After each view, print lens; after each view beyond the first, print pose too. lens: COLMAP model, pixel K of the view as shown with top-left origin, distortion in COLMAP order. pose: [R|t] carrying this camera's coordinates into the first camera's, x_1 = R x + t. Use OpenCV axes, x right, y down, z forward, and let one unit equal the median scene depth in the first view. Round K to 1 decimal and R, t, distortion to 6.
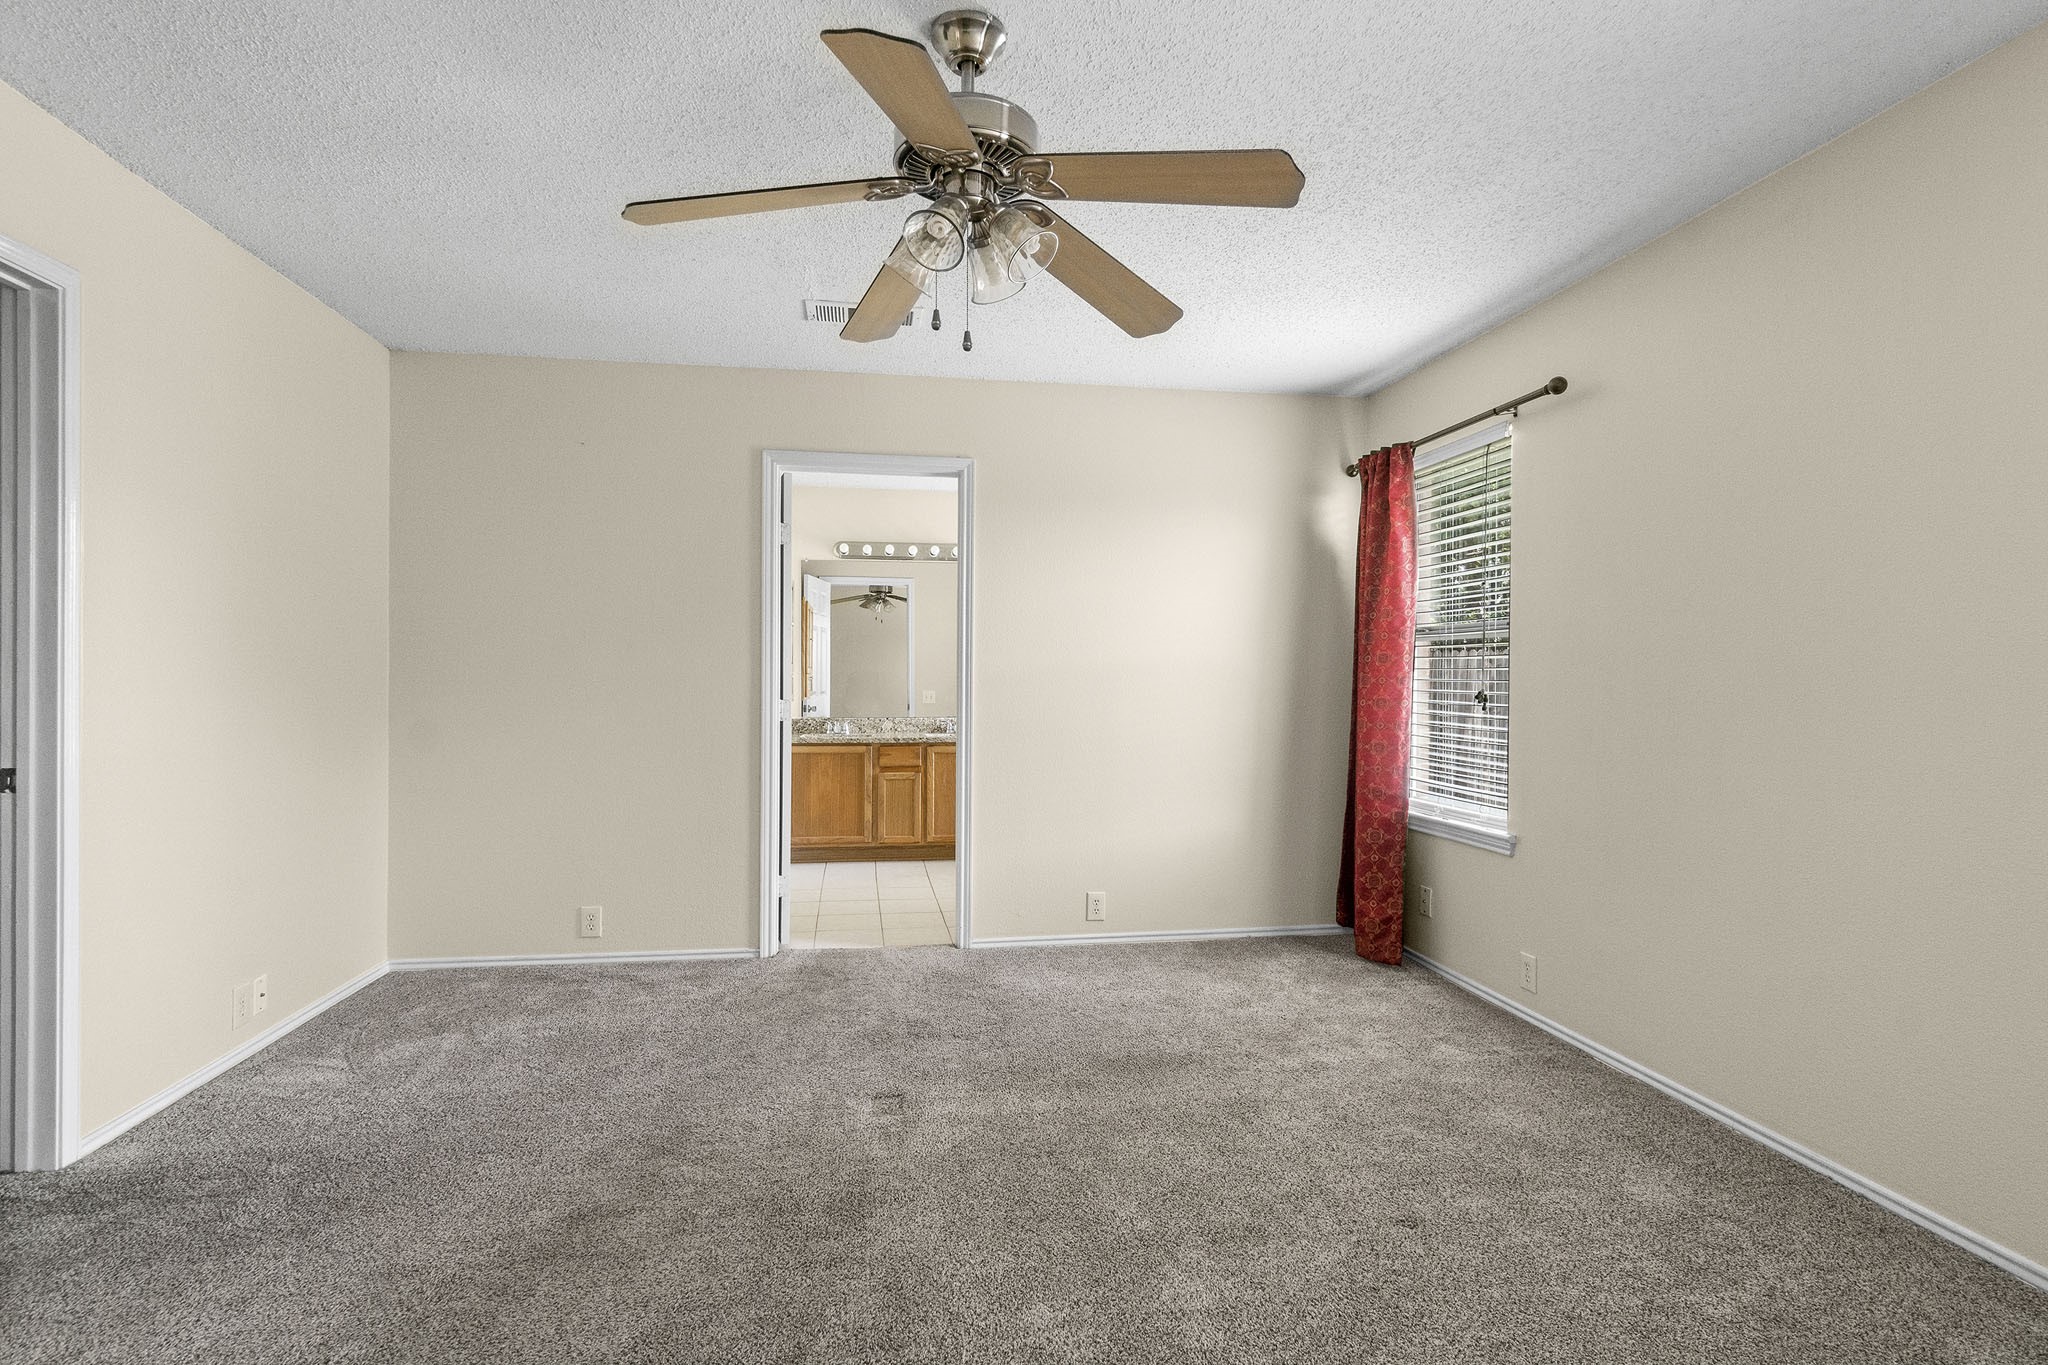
lens RADIAL K [[991.0, 0, 1027.0], [0, 991.0, 691.8], [0, 0, 1]] dist [-0.002226, 0.000451]
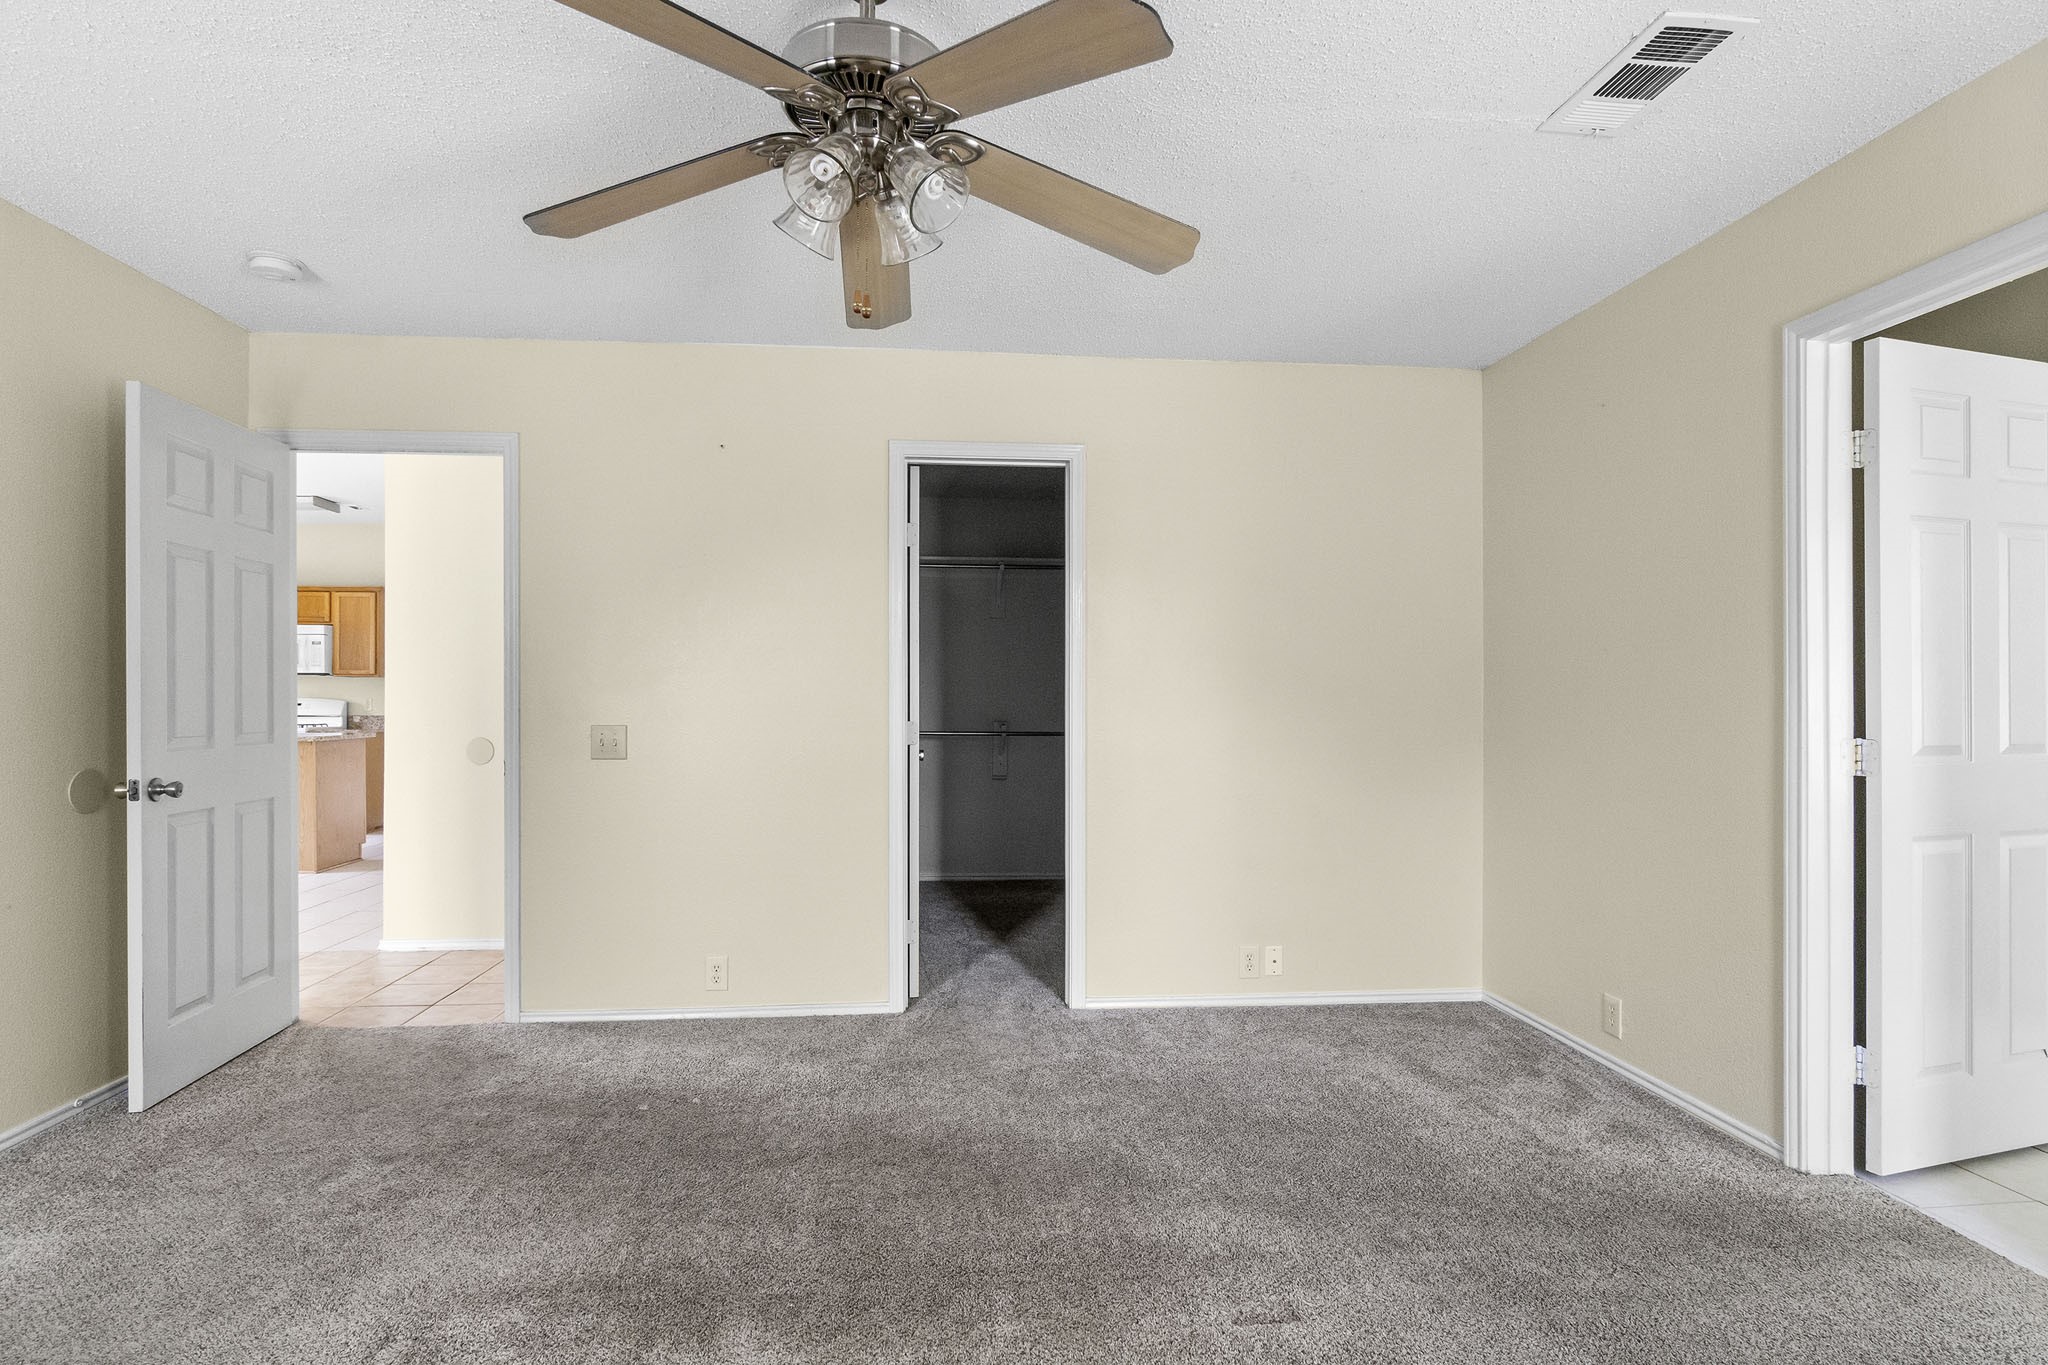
lens RADIAL K [[1058.0, 0, 1023.5], [0, 1058.0, 685.1], [0, 0, 1]] dist [0.004520, 0.000557]
pose [[-0.078372, -0.017182, -0.996776, 0.449777], [-0.010402, 0.999811, -0.016417, -0.008195], [0.996870, 0.009082, -0.078536, 0.632554]]
